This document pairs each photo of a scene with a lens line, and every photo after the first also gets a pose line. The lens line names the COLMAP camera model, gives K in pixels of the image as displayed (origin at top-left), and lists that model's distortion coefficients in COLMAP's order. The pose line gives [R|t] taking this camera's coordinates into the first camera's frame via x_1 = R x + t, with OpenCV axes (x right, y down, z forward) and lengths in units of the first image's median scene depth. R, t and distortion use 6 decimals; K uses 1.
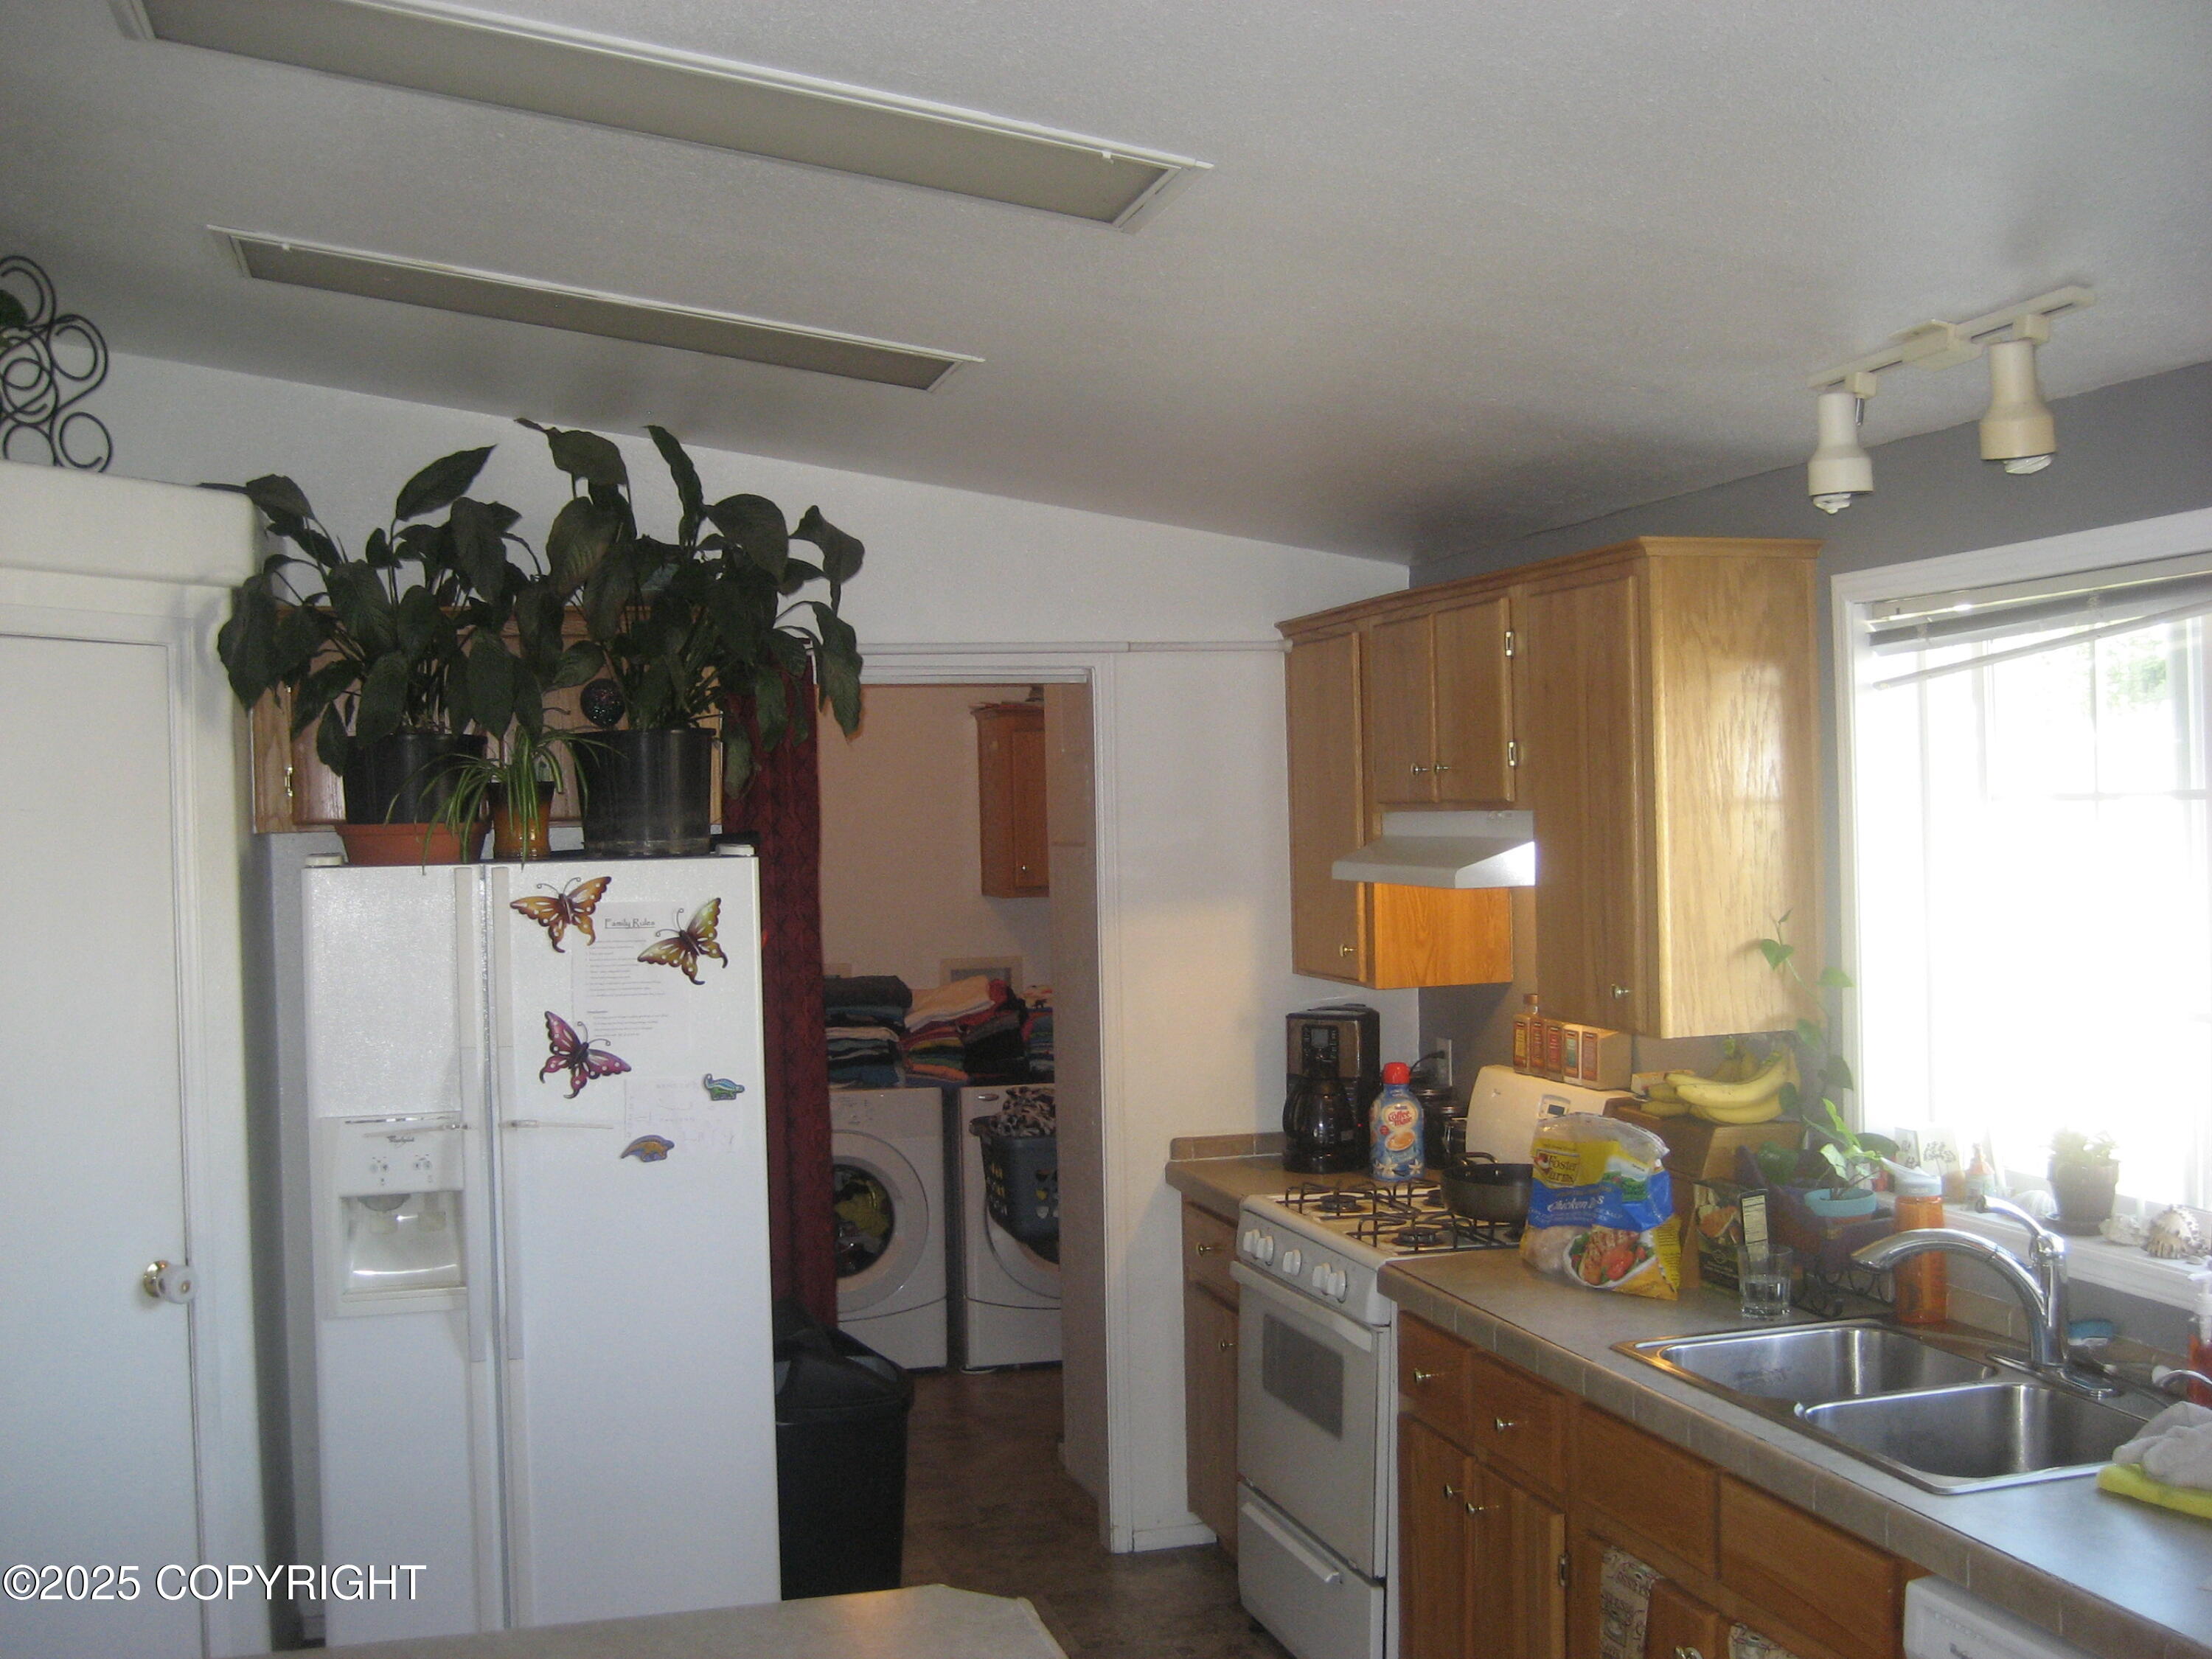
lens RADIAL K [[2319.8, 0, 1107.4], [0, 2319.8, 830.3], [0, 0, 1]] dist [-0.106078, 0.000000]
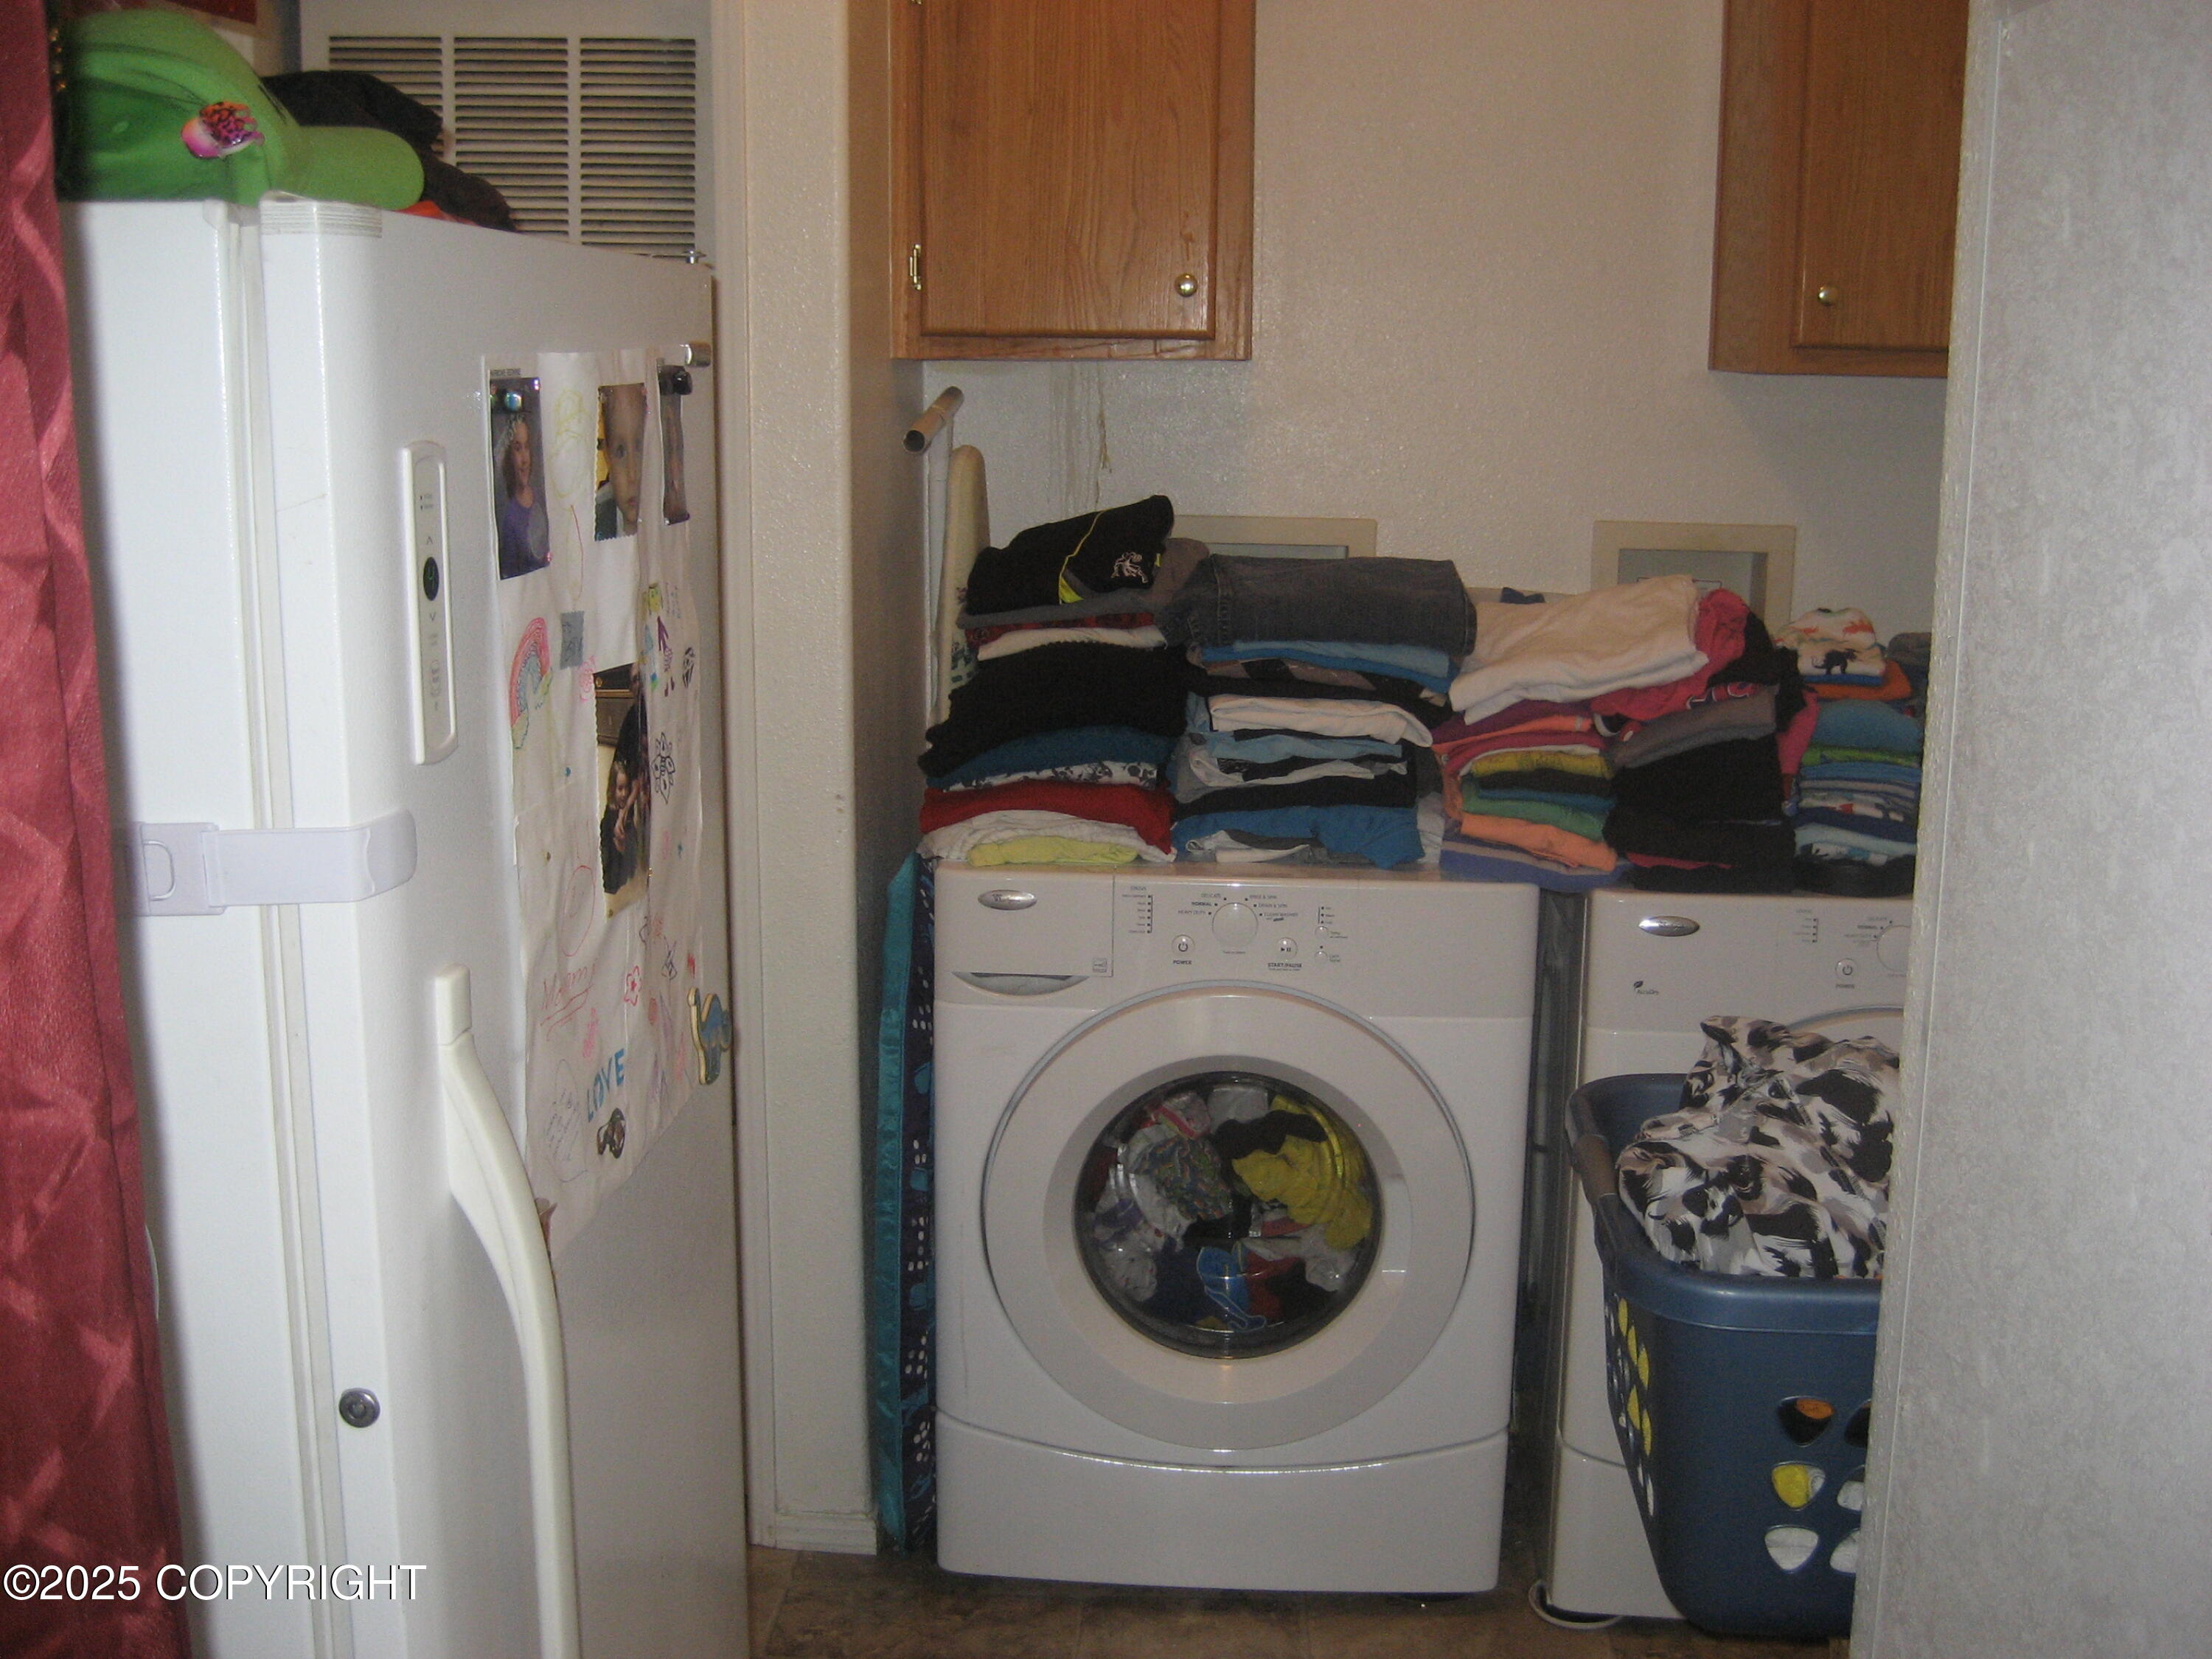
lens RADIAL K [[2319.8, 0, 1117.0], [0, 2319.8, 826.2], [0, 0, 1]] dist [-0.106078, 0.000000]
pose [[0.947725, 0.091970, -0.305546, -0.025008], [-0.032033, 0.980147, 0.195670, 0.034223], [0.317476, -0.175653, 0.931856, 0.646441]]
